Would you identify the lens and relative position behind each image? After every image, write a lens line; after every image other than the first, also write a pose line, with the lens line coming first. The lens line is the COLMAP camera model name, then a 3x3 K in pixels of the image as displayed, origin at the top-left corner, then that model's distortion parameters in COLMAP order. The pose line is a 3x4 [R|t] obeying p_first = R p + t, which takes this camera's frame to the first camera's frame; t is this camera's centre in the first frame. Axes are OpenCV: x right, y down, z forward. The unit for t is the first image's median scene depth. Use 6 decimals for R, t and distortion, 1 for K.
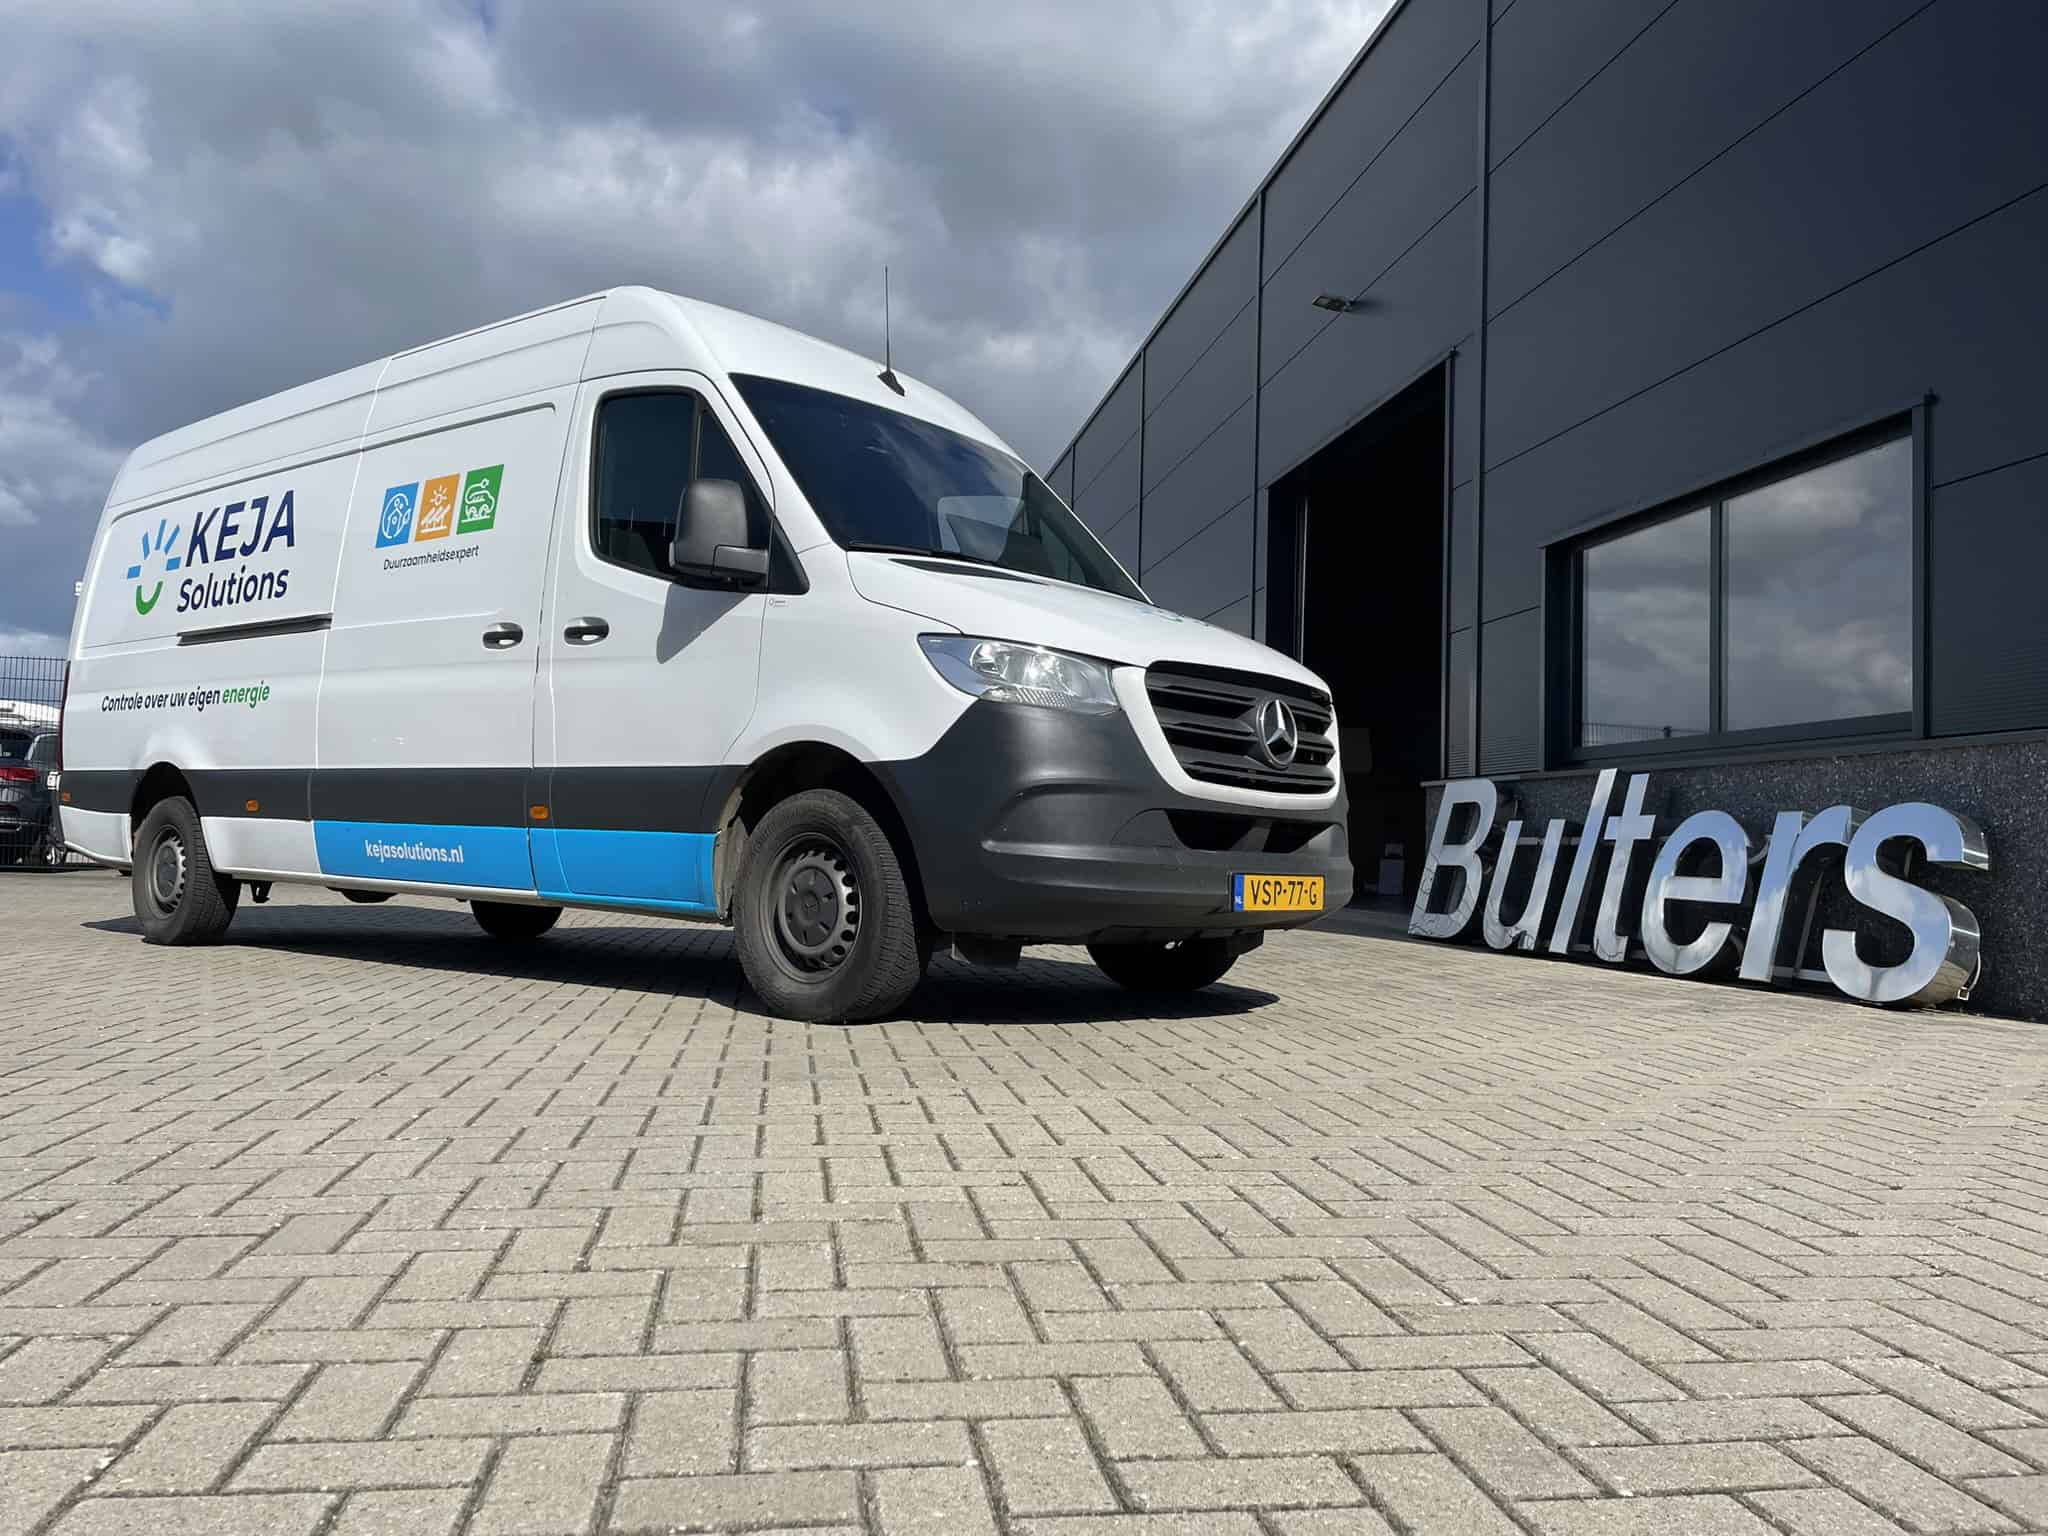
lens RADIAL K [[1586.7, 0, 1023.3], [0, 1586.7, 752.7], [0, 0, 1]] dist [0.041513, -0.006967]
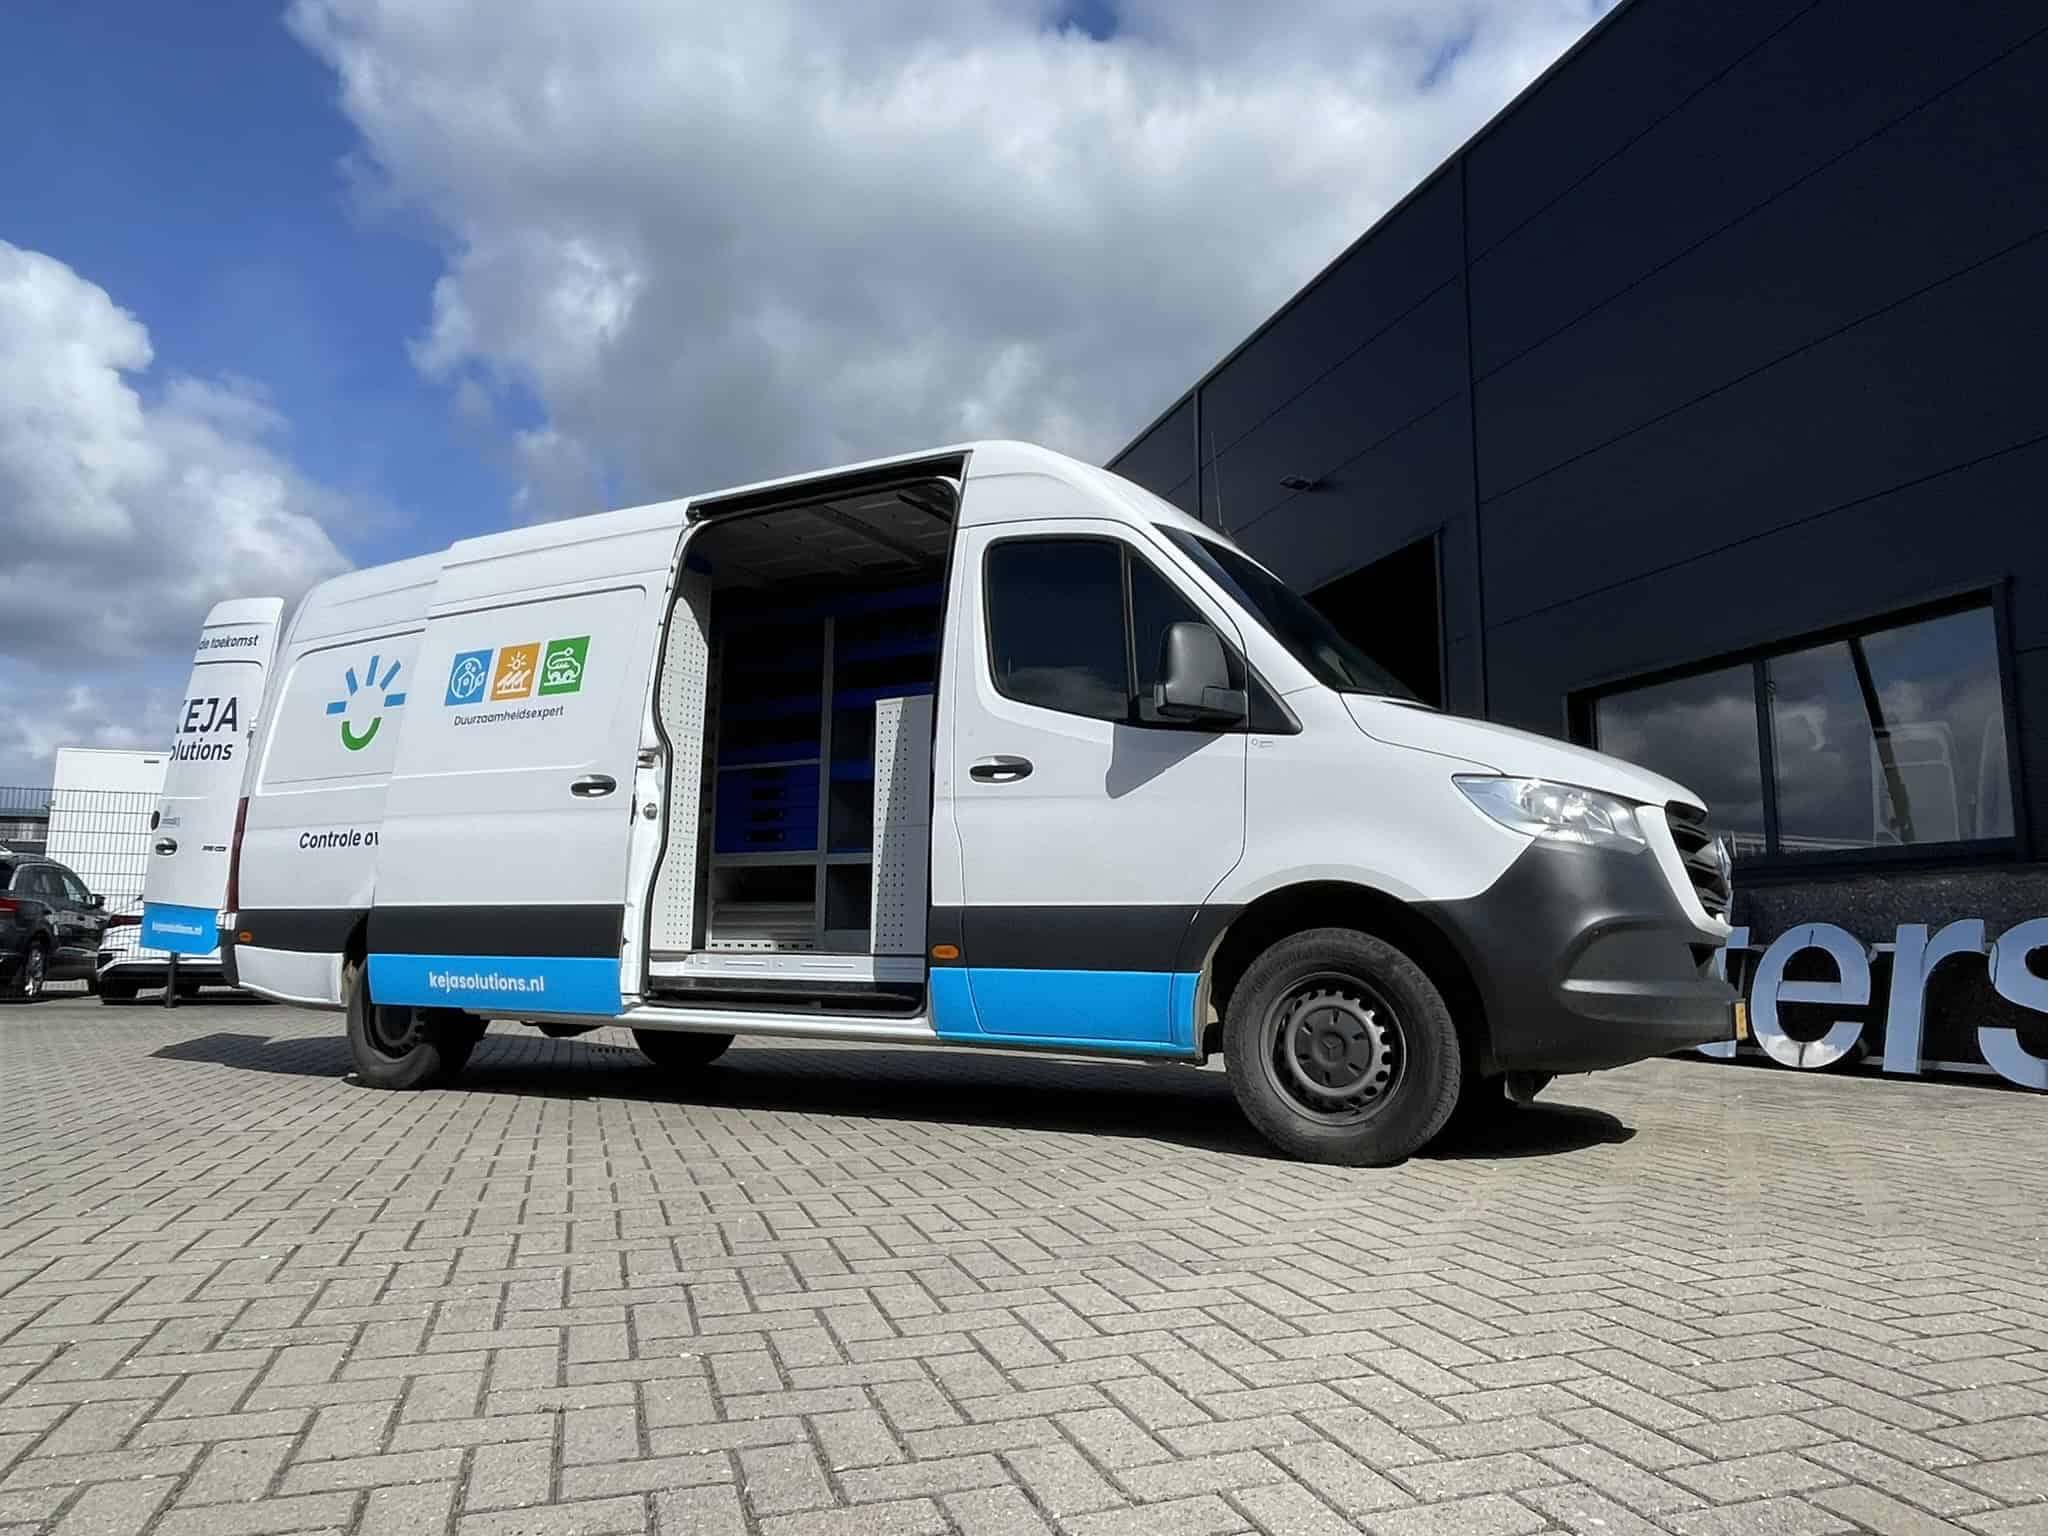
lens RADIAL K [[1356.7, 0, 1003.8], [0, 1356.7, 767.9], [0, 0, 1]] dist [0.012676, -0.002541]
pose [[0.986927, 0.000541, 0.161168, -0.394011], [0.010719, 0.997560, -0.068988, -0.017762], [-0.160812, 0.069814, 0.984513, 0.150427]]
